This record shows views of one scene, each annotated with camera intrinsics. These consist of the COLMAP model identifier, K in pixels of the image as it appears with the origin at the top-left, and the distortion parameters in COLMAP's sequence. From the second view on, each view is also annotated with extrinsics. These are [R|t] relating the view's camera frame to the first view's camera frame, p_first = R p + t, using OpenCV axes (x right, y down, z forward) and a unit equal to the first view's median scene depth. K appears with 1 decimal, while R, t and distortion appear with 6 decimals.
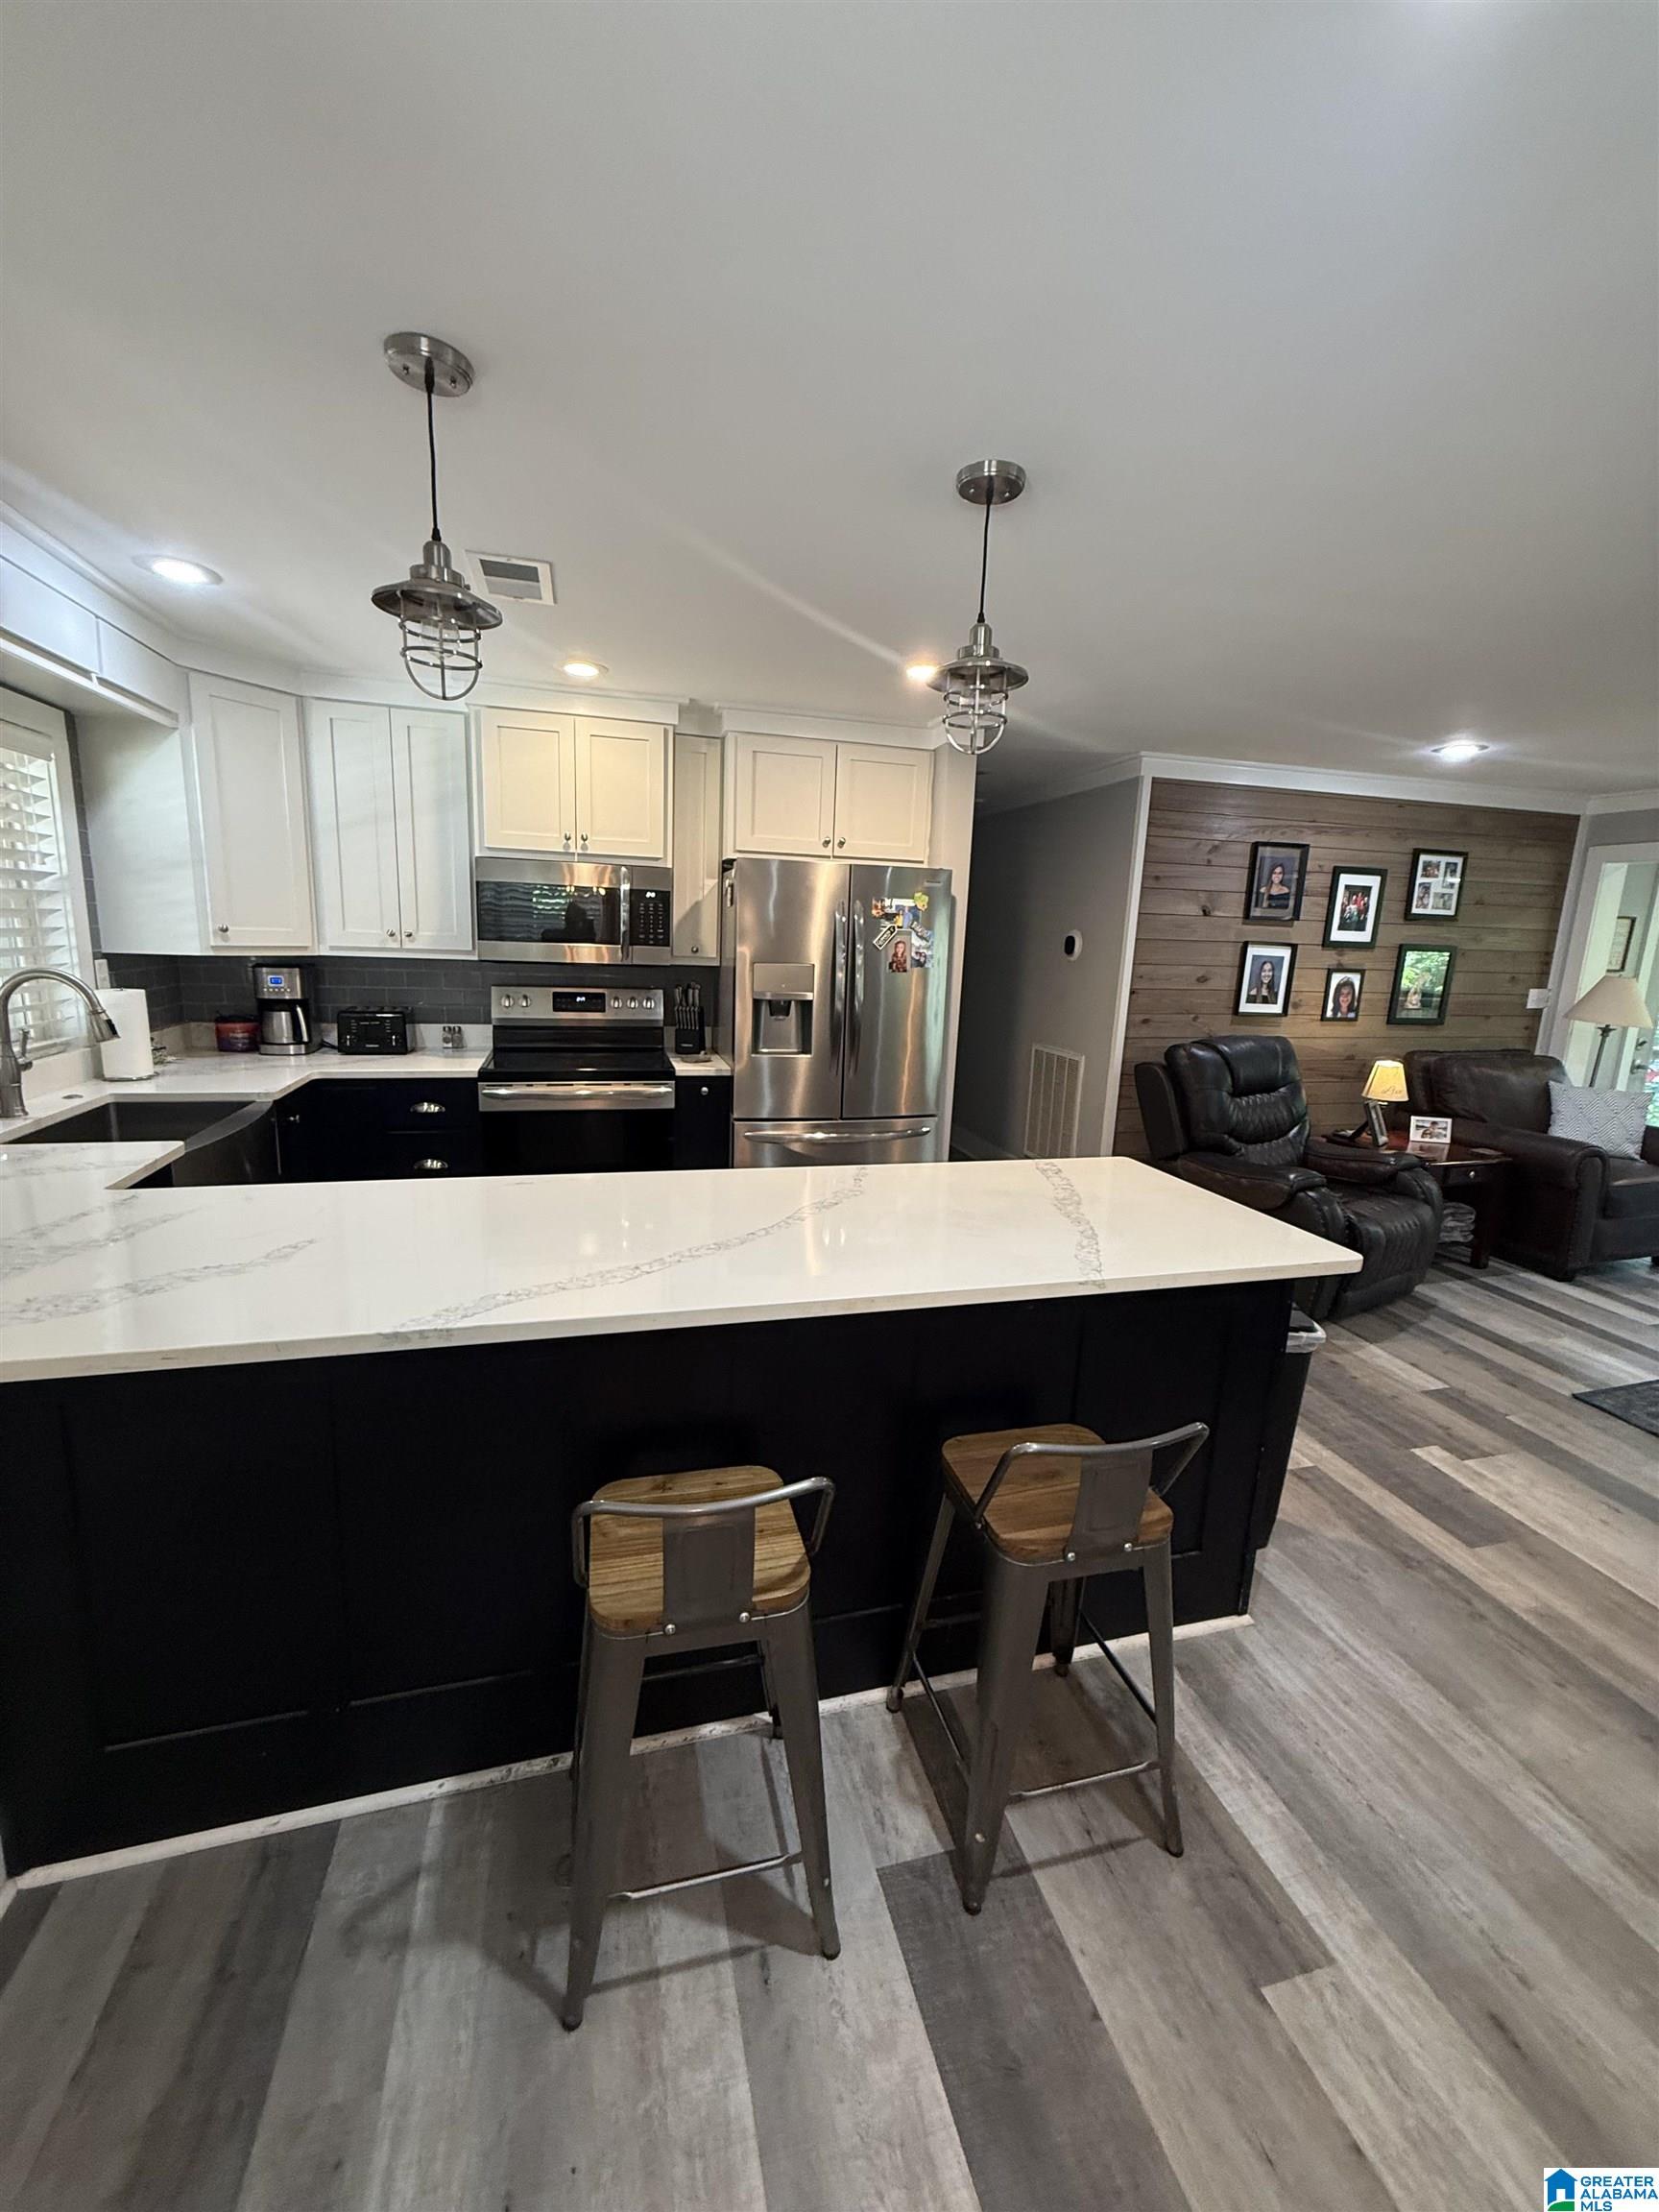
lens RADIAL K [[879.3, 0, 825.1], [0, 879.3, 1106.4], [0, 0, 1]] dist [-0.003257, 0.000464]
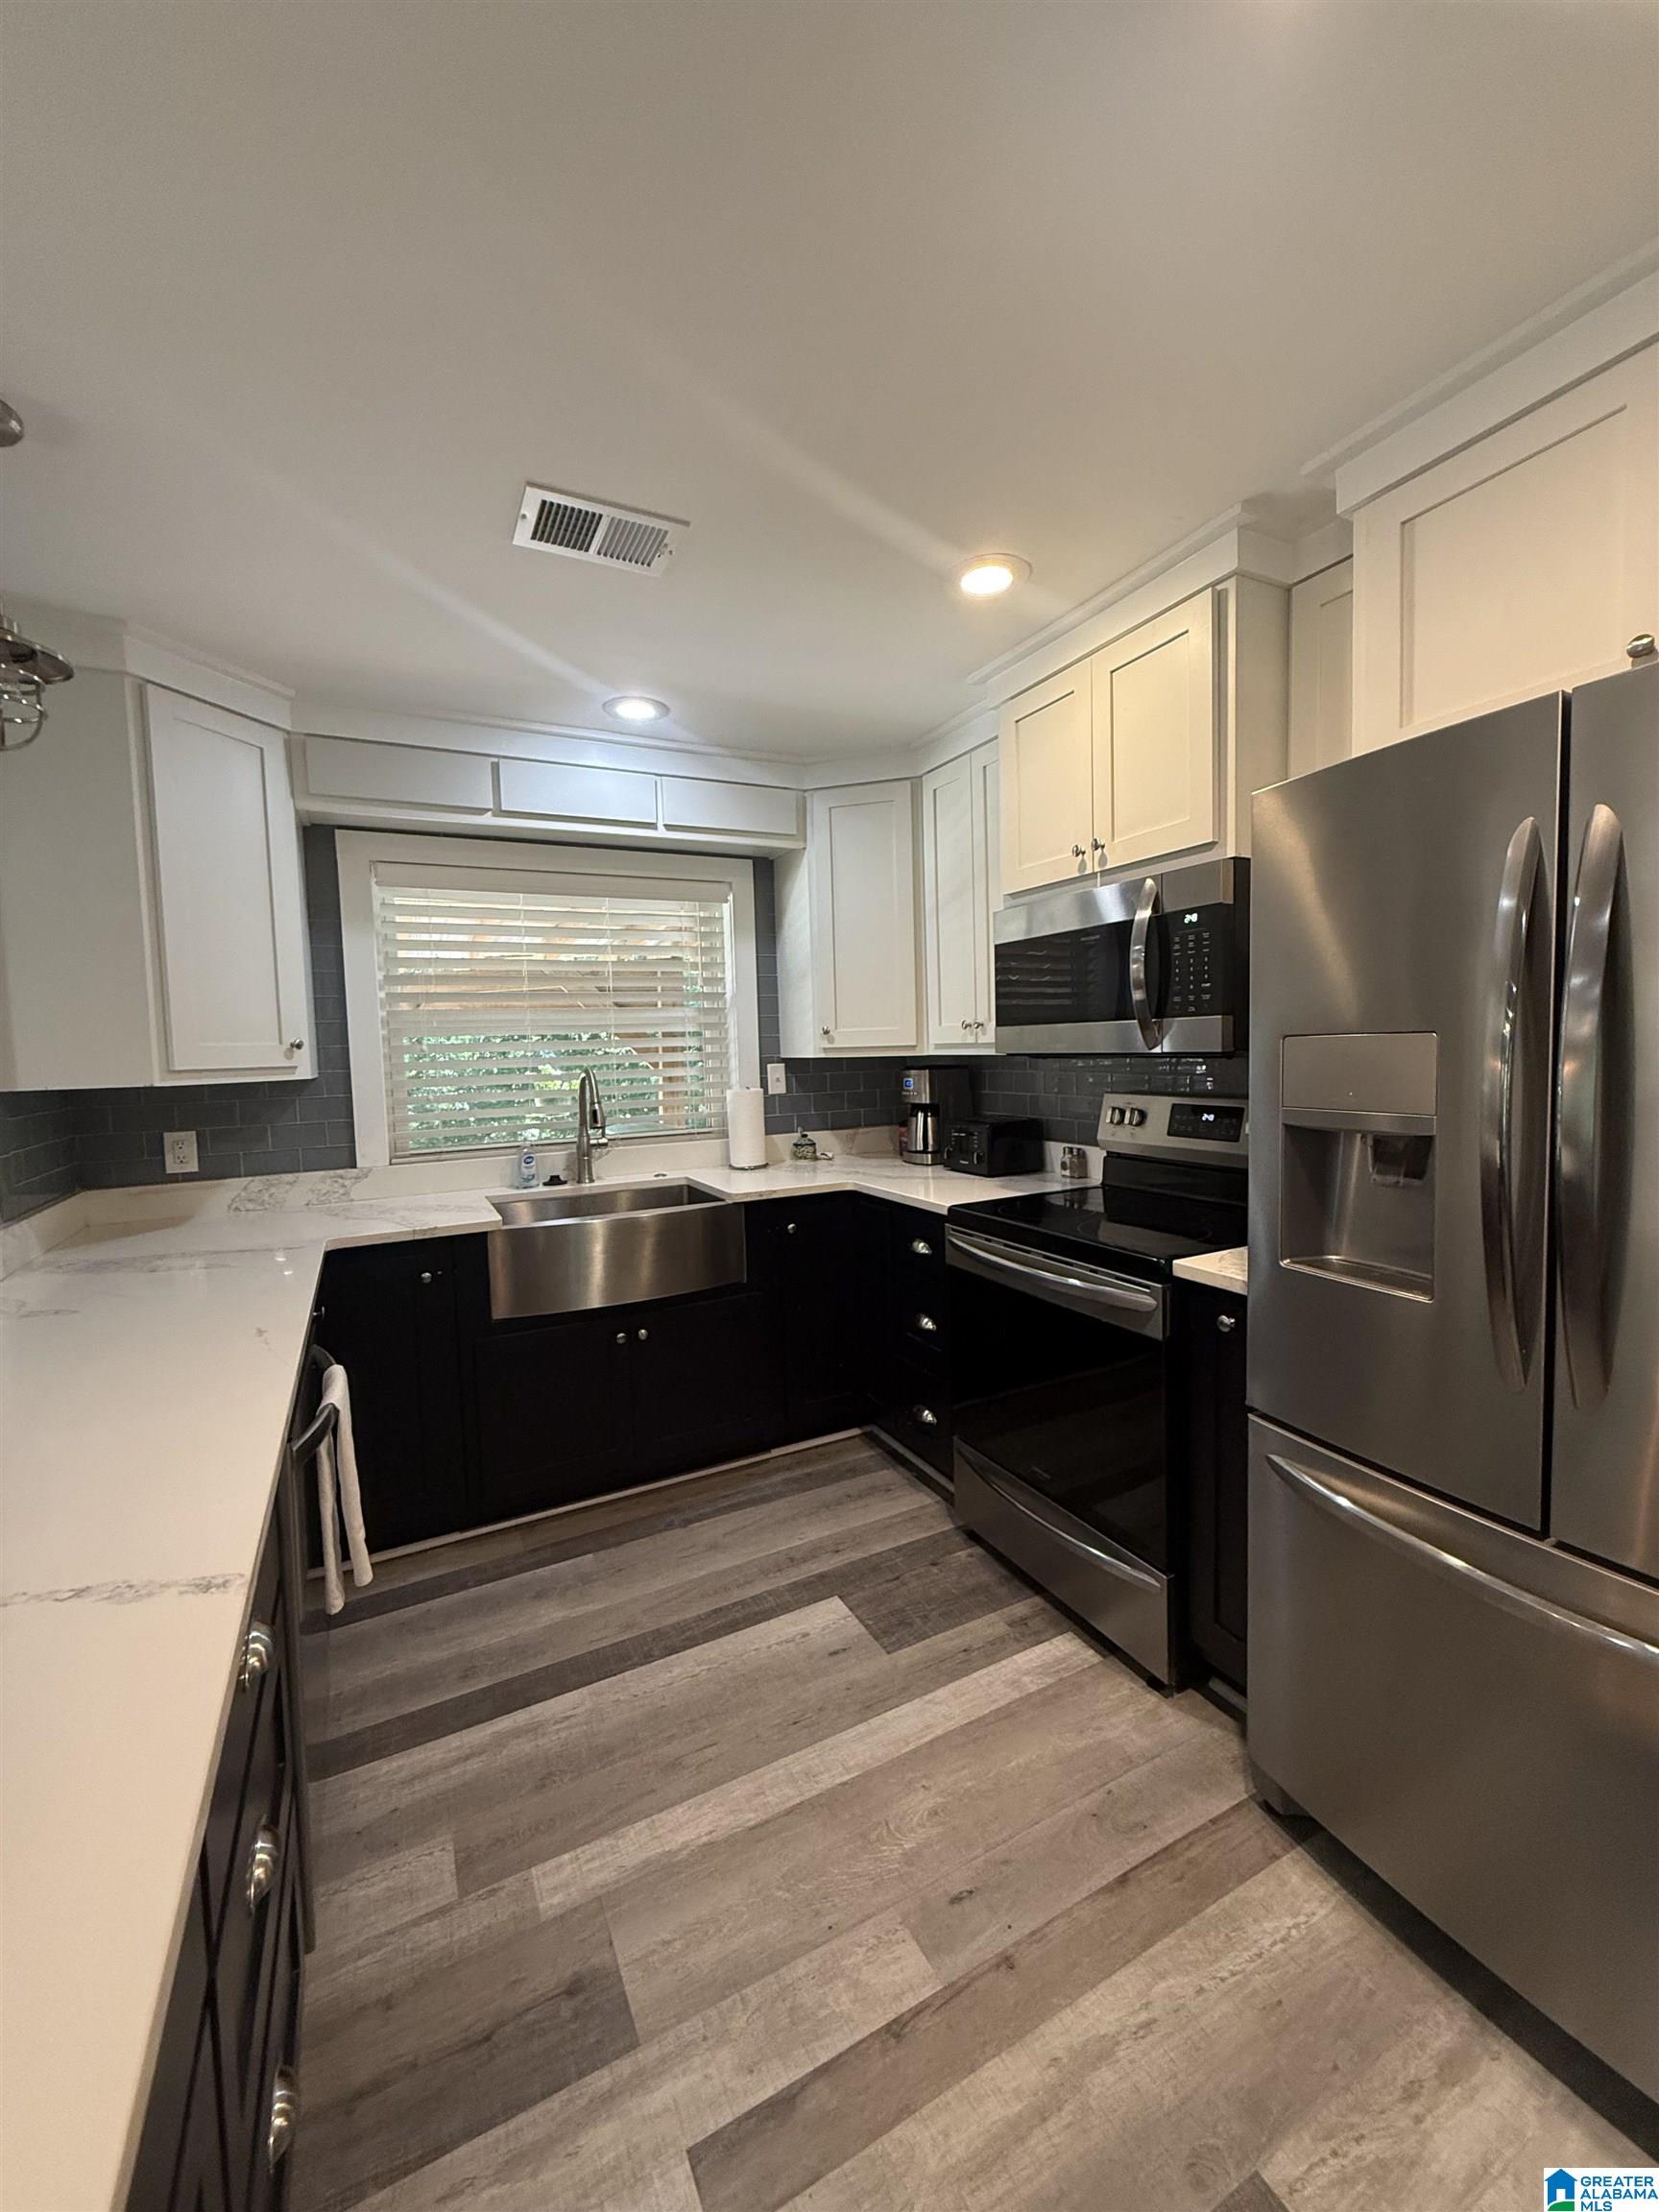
lens RADIAL K [[879.3, 0, 812.9], [0, 879.3, 1107.5], [0, 0, 1]] dist [-0.003257, 0.000464]
pose [[0.207668, 0.023746, -0.977911, 0.267342], [-0.152982, 0.988192, -0.008492, -0.094183], [0.966163, 0.151366, 0.208849, 0.706628]]
